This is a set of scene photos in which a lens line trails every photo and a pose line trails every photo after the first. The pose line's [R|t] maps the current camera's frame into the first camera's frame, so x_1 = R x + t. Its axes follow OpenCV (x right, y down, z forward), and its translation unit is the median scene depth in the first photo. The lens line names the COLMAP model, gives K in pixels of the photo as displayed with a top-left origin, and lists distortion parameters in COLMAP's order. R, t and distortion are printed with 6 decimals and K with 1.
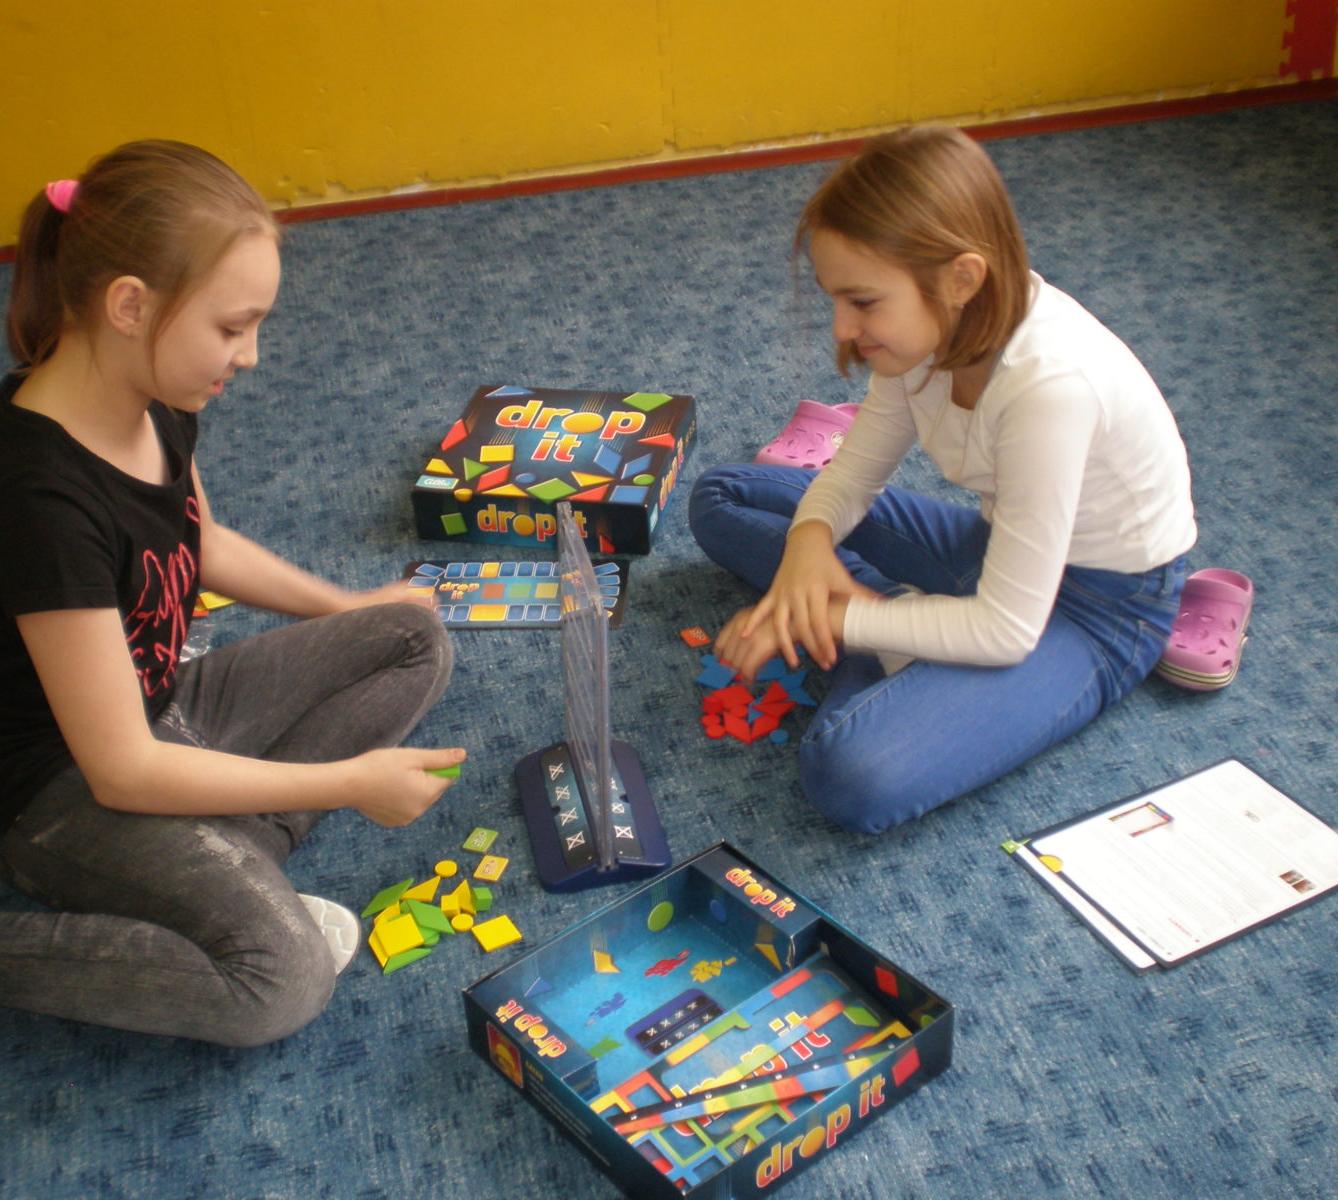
lens RADIAL K [[1973.1, 0, 670.0], [0, 1973.1, 552.4], [0, 0, 1]] dist [0.084013, -0.649364]
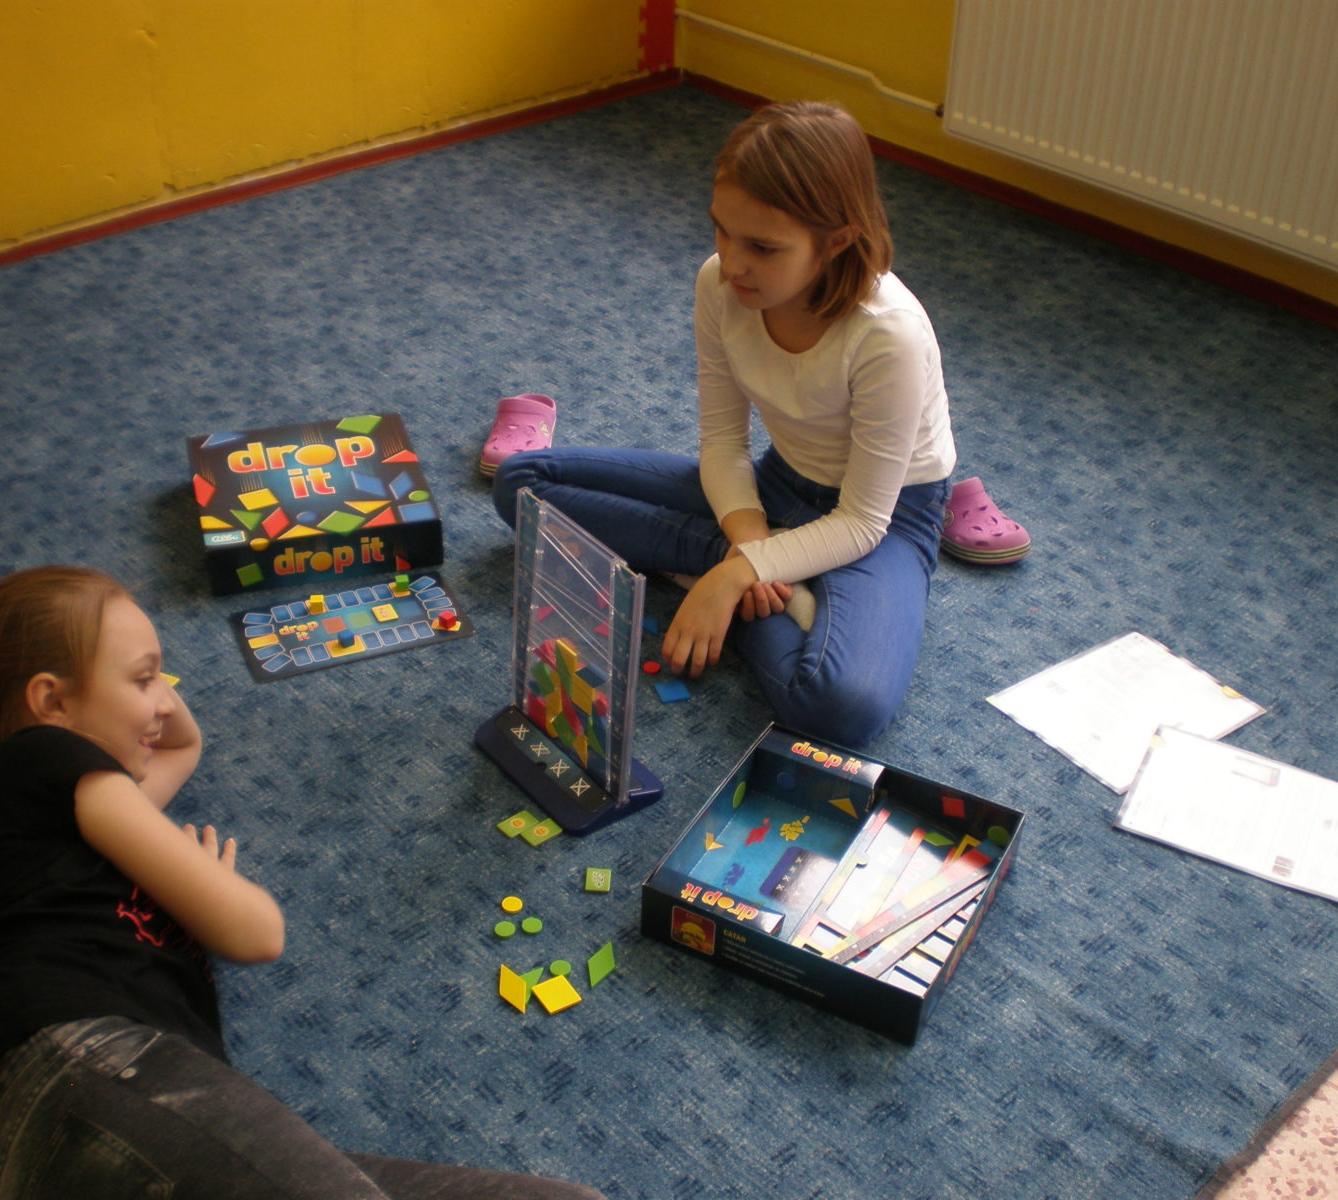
lens RADIAL K [[1707.5, 0, 669.0], [0, 1707.5, 600.0], [0, 0, 1]] dist [-0.070392, -0.250226]
pose [[0.859412, -0.219564, 0.461739, -0.323979], [0.190536, 0.975580, 0.109268, -0.055116], [-0.474454, -0.005928, 0.880260, 0.124199]]
